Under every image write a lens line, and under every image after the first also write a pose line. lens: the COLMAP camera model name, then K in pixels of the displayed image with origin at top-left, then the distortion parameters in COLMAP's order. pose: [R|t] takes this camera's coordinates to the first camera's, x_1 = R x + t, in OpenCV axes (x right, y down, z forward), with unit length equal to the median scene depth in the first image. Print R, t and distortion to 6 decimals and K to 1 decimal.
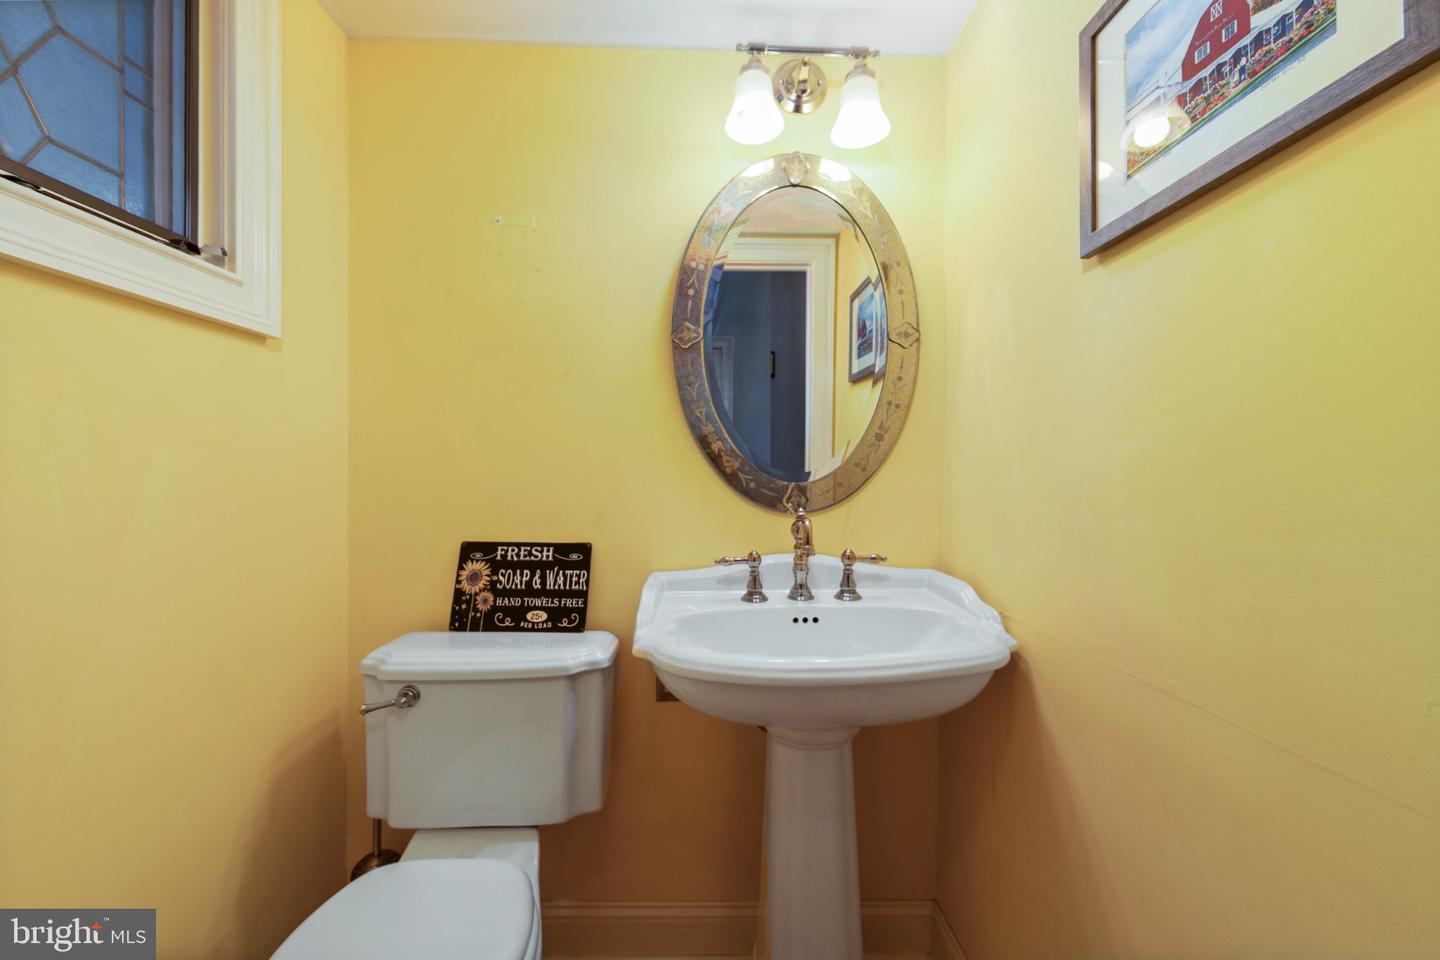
lens RADIAL K [[577.2, 0, 717.9], [0, 577.2, 478.1], [0, 0, 1]] dist [0.001101, -0.000405]
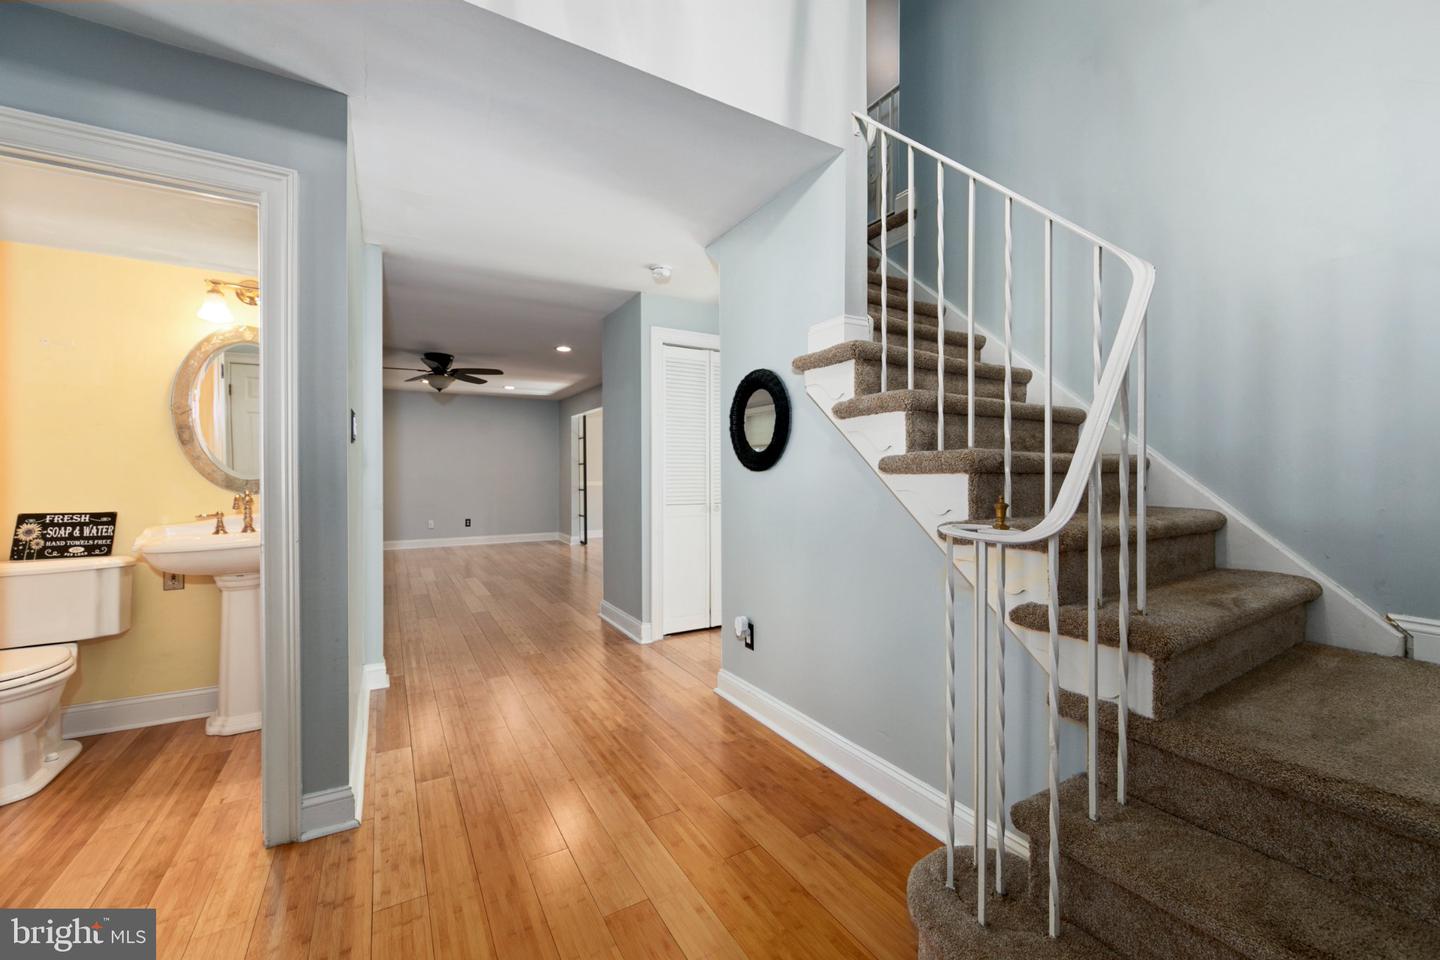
lens RADIAL K [[577.2, 0, 725.1], [0, 577.2, 473.8], [0, 0, 1]] dist [0.001101, -0.000405]
pose [[0.868784, -0.007497, 0.495134, 0.609740], [0.011583, 0.999919, -0.005184, 0.019808], [-0.495056, 0.010239, 0.868801, -1.737159]]
